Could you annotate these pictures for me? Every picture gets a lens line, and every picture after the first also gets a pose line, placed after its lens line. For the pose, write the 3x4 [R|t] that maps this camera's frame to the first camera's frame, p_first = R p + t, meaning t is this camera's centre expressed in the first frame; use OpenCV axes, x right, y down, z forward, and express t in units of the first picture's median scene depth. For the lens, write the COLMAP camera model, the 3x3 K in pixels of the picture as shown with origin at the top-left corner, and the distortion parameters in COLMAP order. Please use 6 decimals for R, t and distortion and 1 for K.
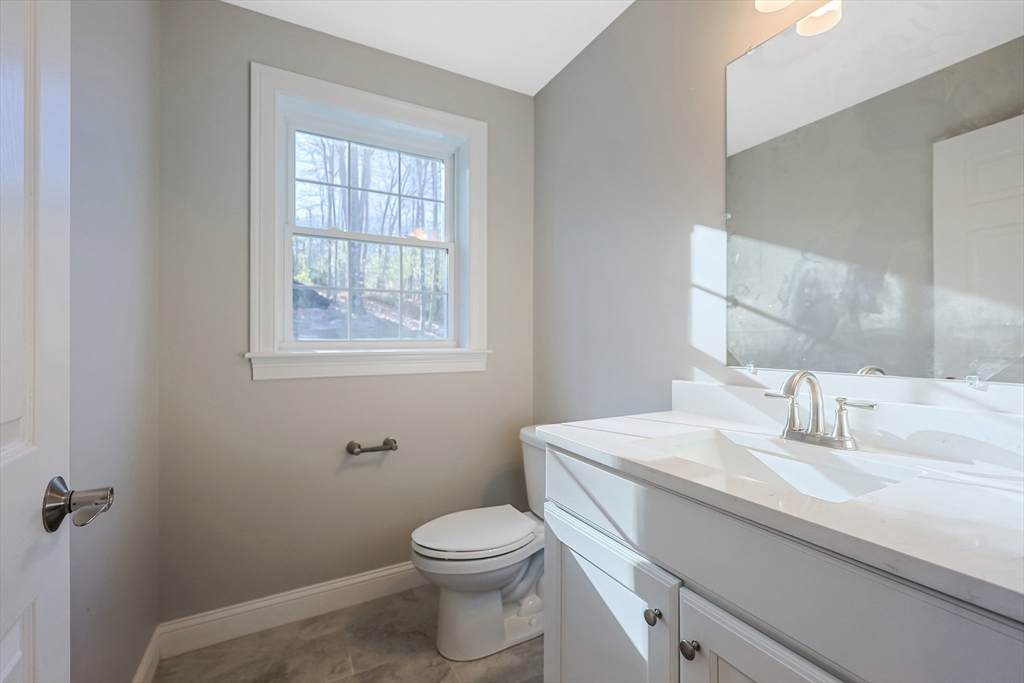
lens RADIAL K [[440.0, 0, 516.5], [0, 440.0, 339.8], [0, 0, 1]] dist [-0.004085, -0.001635]
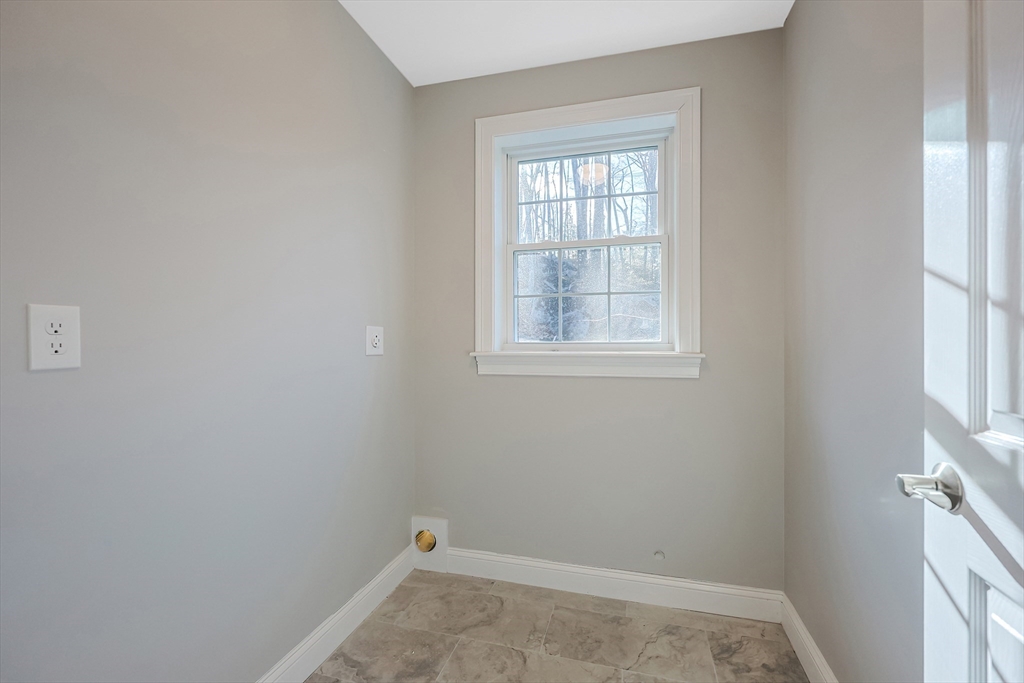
lens RADIAL K [[440.0, 0, 520.0], [0, 440.0, 339.2], [0, 0, 1]] dist [-0.004085, -0.001635]
pose [[0.704580, -0.001954, -0.709622, 0.330424], [-0.002352, 0.999984, -0.005088, -0.000793], [0.709621, 0.005254, 0.704564, 0.180539]]
